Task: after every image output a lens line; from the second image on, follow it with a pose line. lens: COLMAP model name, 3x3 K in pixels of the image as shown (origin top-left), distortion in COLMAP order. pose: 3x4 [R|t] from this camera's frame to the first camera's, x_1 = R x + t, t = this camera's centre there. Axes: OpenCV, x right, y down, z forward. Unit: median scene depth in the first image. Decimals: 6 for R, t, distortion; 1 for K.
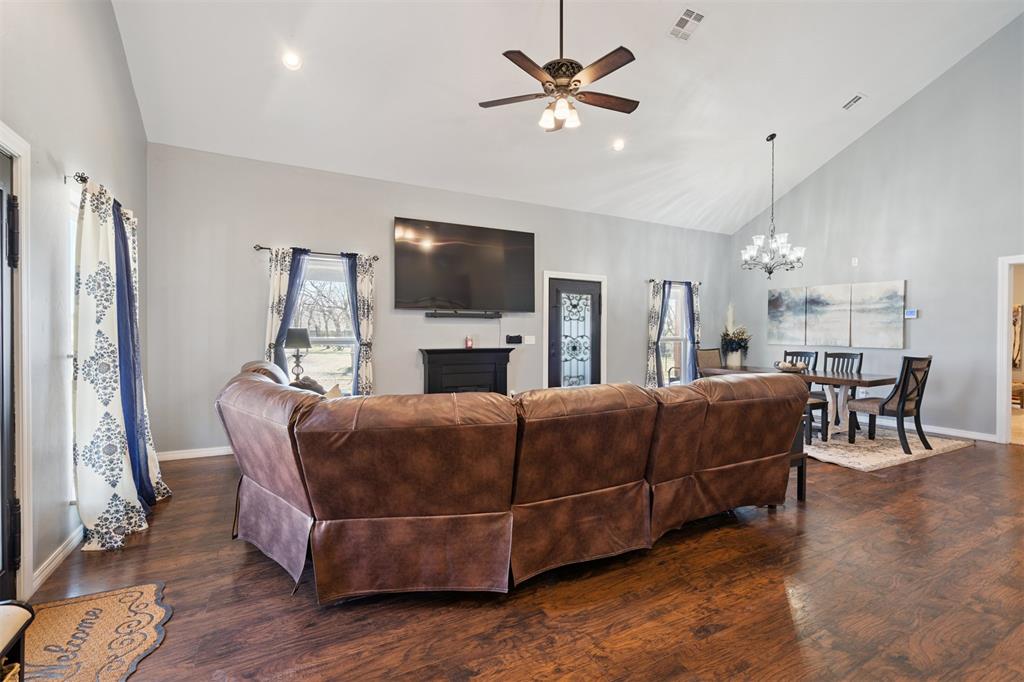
lens RADIAL K [[468.5, 0, 516.6], [0, 468.5, 333.8], [0, 0, 1]] dist [-0.000543, 0.000273]
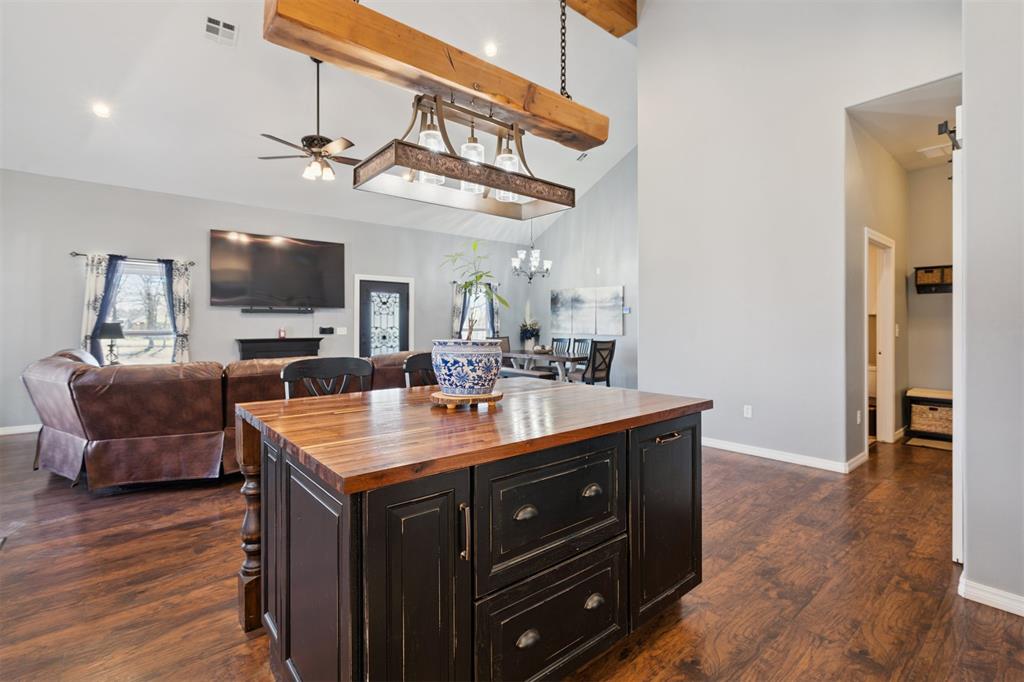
lens RADIAL K [[468.5, 0, 512.7], [0, 468.5, 320.7], [0, 0, 1]] dist [-0.000543, 0.000273]
pose [[0.979160, -0.002675, 0.203075, 0.220634], [0.004617, 0.999948, -0.009093, -0.000253], [-0.203040, 0.009841, 0.979121, -0.289997]]
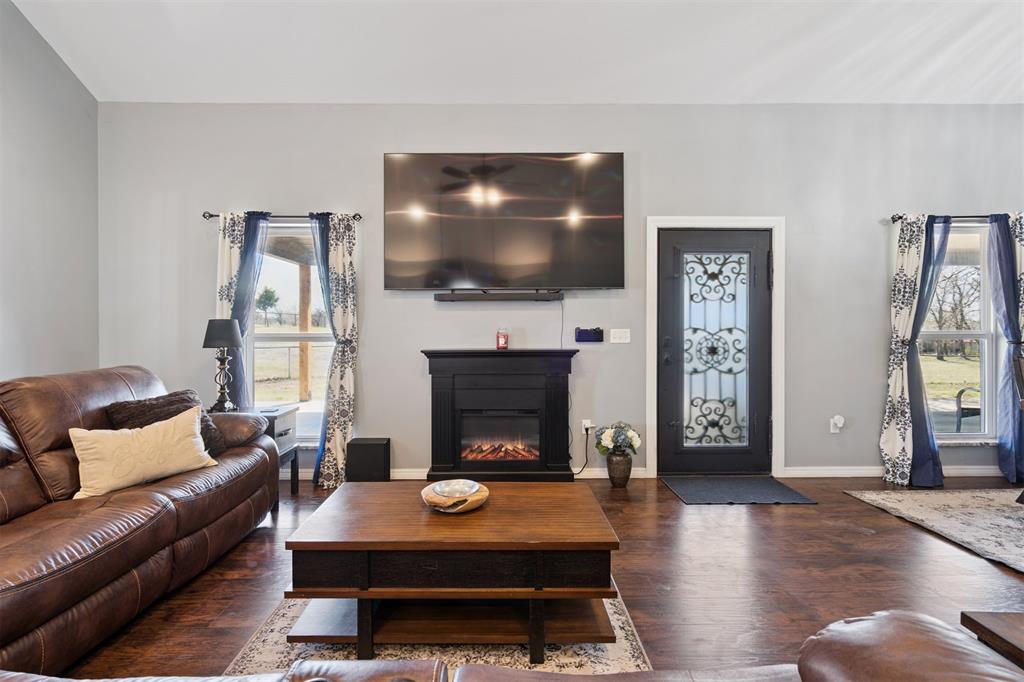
lens RADIAL K [[468.5, 0, 506.8], [0, 468.5, 337.7], [0, 0, 1]] dist [-0.000543, 0.000273]
pose [[0.878192, 0.000619, -0.478309, 0.189813], [0.005488, 0.999920, 0.011371, 0.008189], [0.478278, -0.012611, 0.878118, 0.418745]]
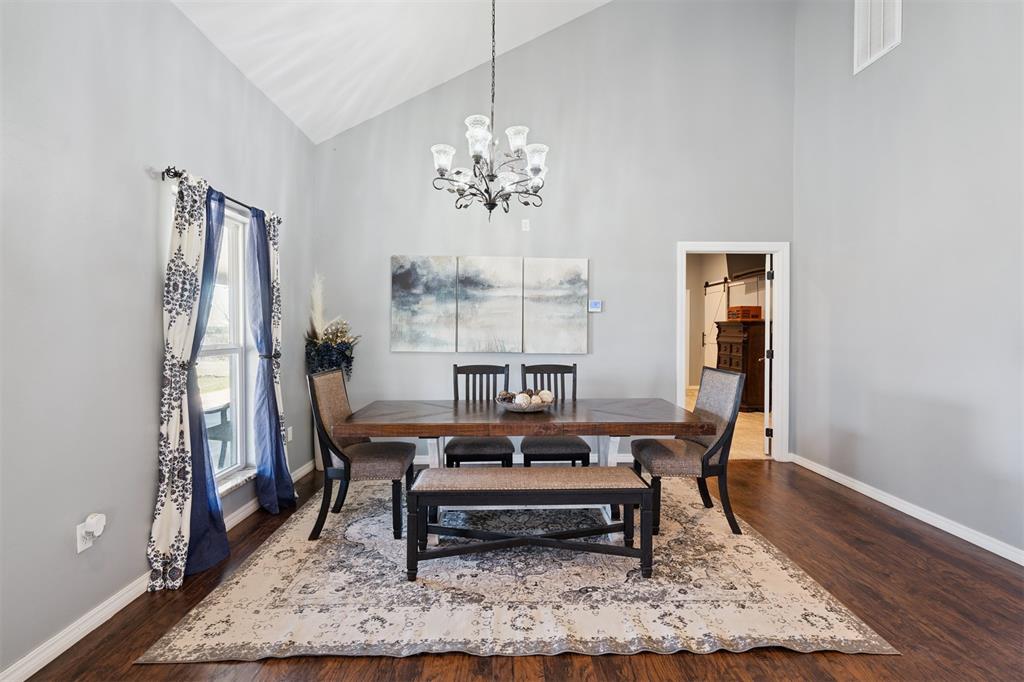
lens RADIAL K [[468.5, 0, 521.1], [0, 468.5, 334.4], [0, 0, 1]] dist [-0.000543, 0.000273]
pose [[0.459959, -0.011354, 0.887867, 0.130278], [0.002595, 0.999931, 0.011443, -0.006289], [-0.887936, -0.002959, 0.459957, 0.750740]]
